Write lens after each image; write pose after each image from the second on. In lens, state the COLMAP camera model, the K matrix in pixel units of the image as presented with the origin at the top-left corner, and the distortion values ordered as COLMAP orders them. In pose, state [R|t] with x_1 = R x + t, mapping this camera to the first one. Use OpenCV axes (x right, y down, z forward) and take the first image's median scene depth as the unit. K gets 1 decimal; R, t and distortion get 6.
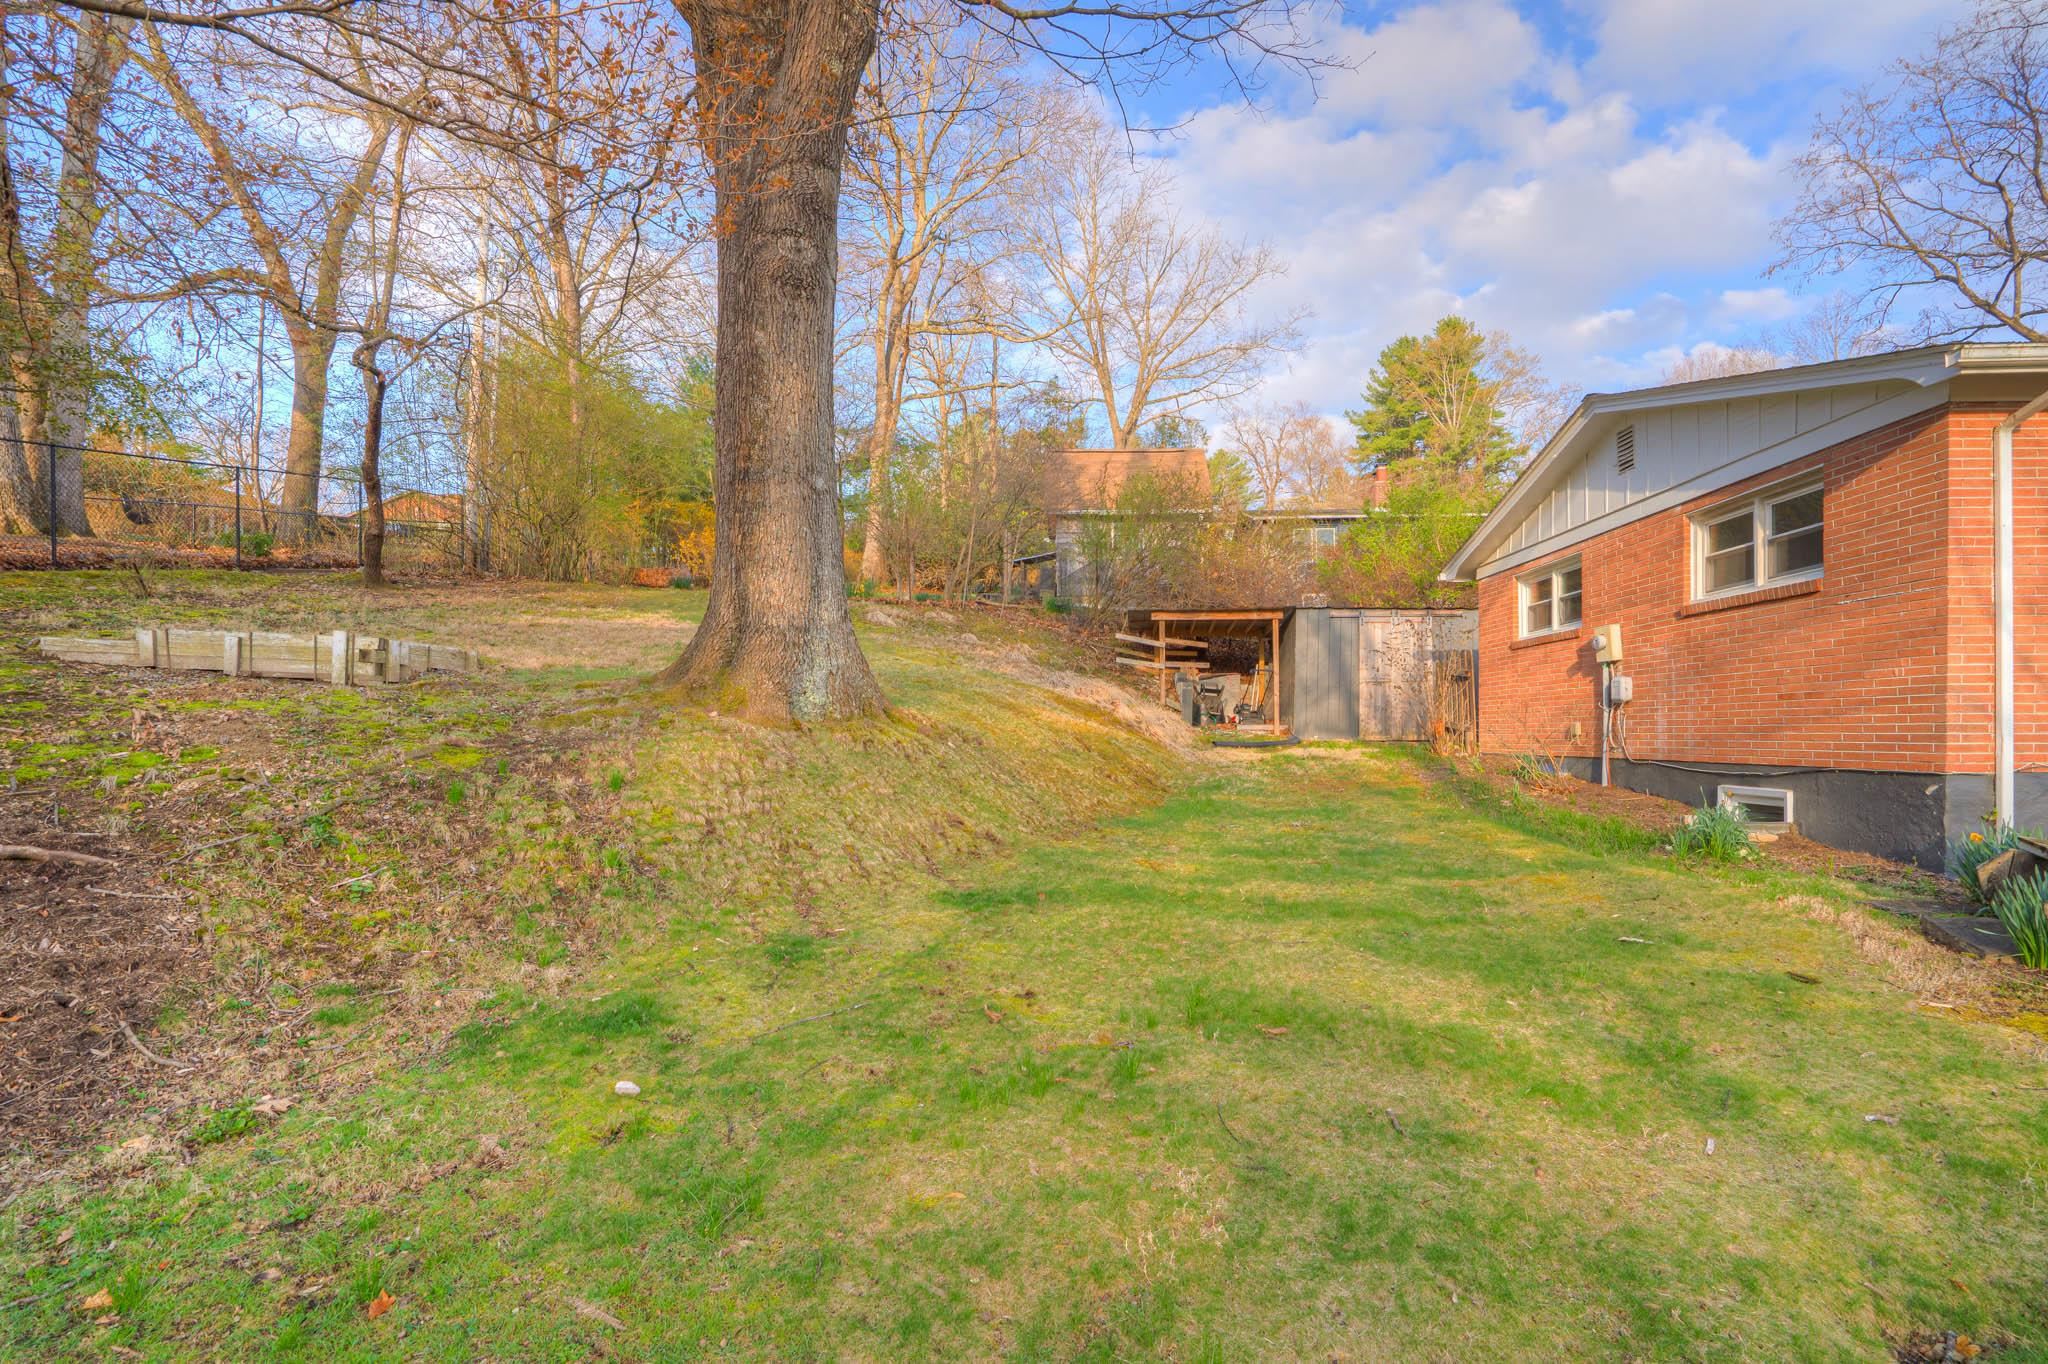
lens RADIAL K [[973.5, 0, 1032.2], [0, 973.5, 741.6], [0, 0, 1]] dist [-0.033631, 0.008072]
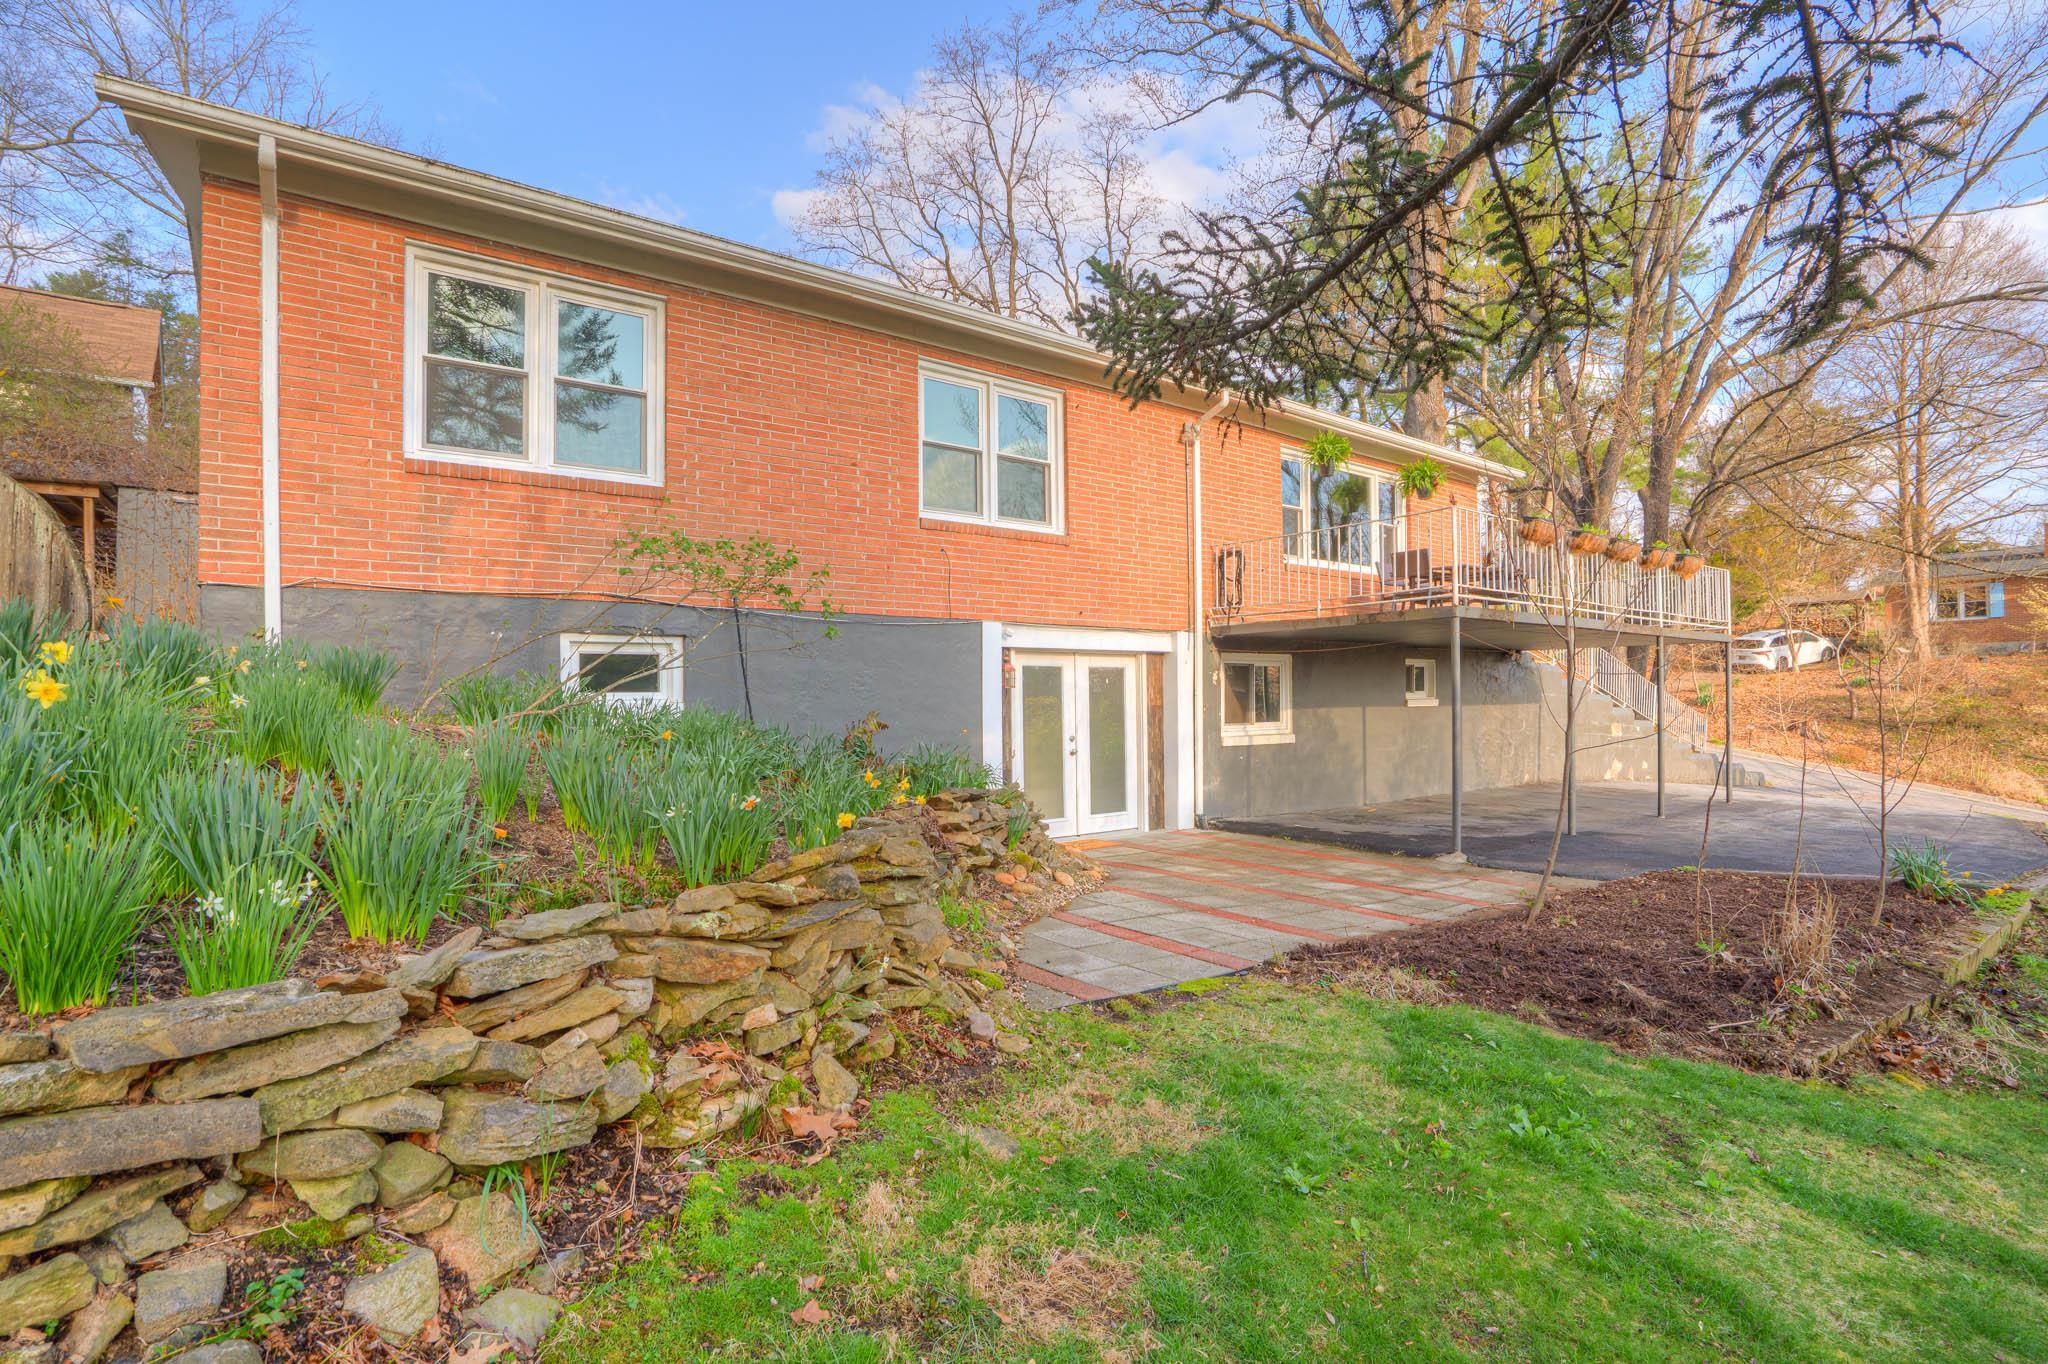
lens RADIAL K [[973.5, 0, 1026.5], [0, 973.5, 695.2], [0, 0, 1]] dist [-0.033631, 0.008072]
pose [[0.782514, 0.004716, 0.622616, 0.529713], [0.013741, 0.999597, -0.024840, 0.087864], [-0.622482, 0.027993, 0.782133, -0.081868]]
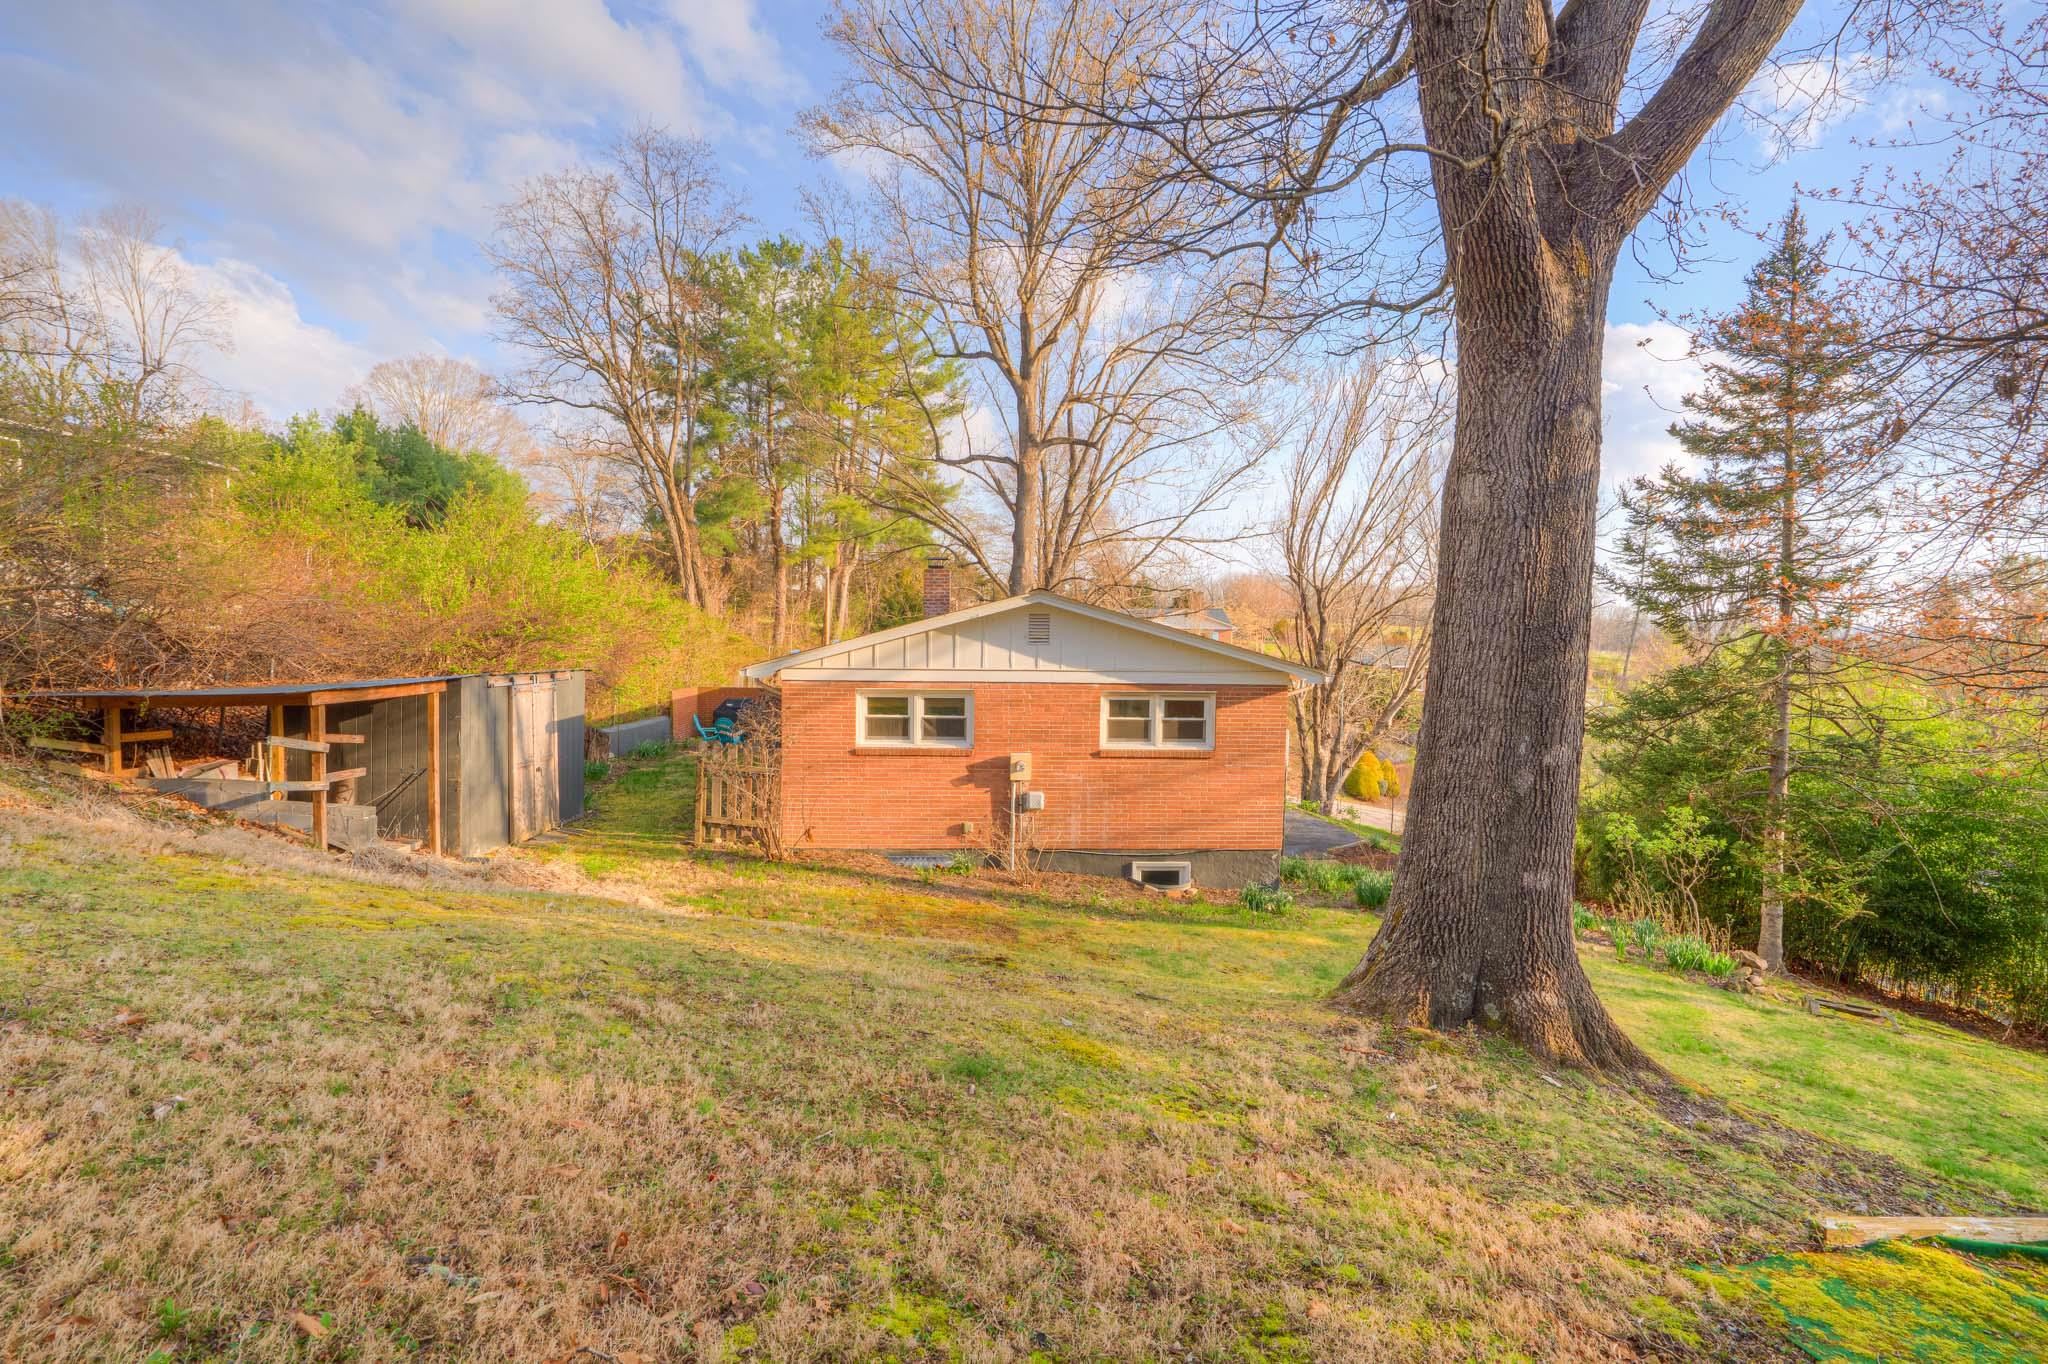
lens RADIAL K [[973.5, 0, 1048.2], [0, 973.5, 676.3], [0, 0, 1]] dist [-0.033631, 0.008072]
pose [[-0.075792, -0.032497, 0.996594, -0.657370], [-0.002831, 0.999472, 0.032375, -0.231806], [-0.997120, -0.000368, -0.075843, 0.896632]]
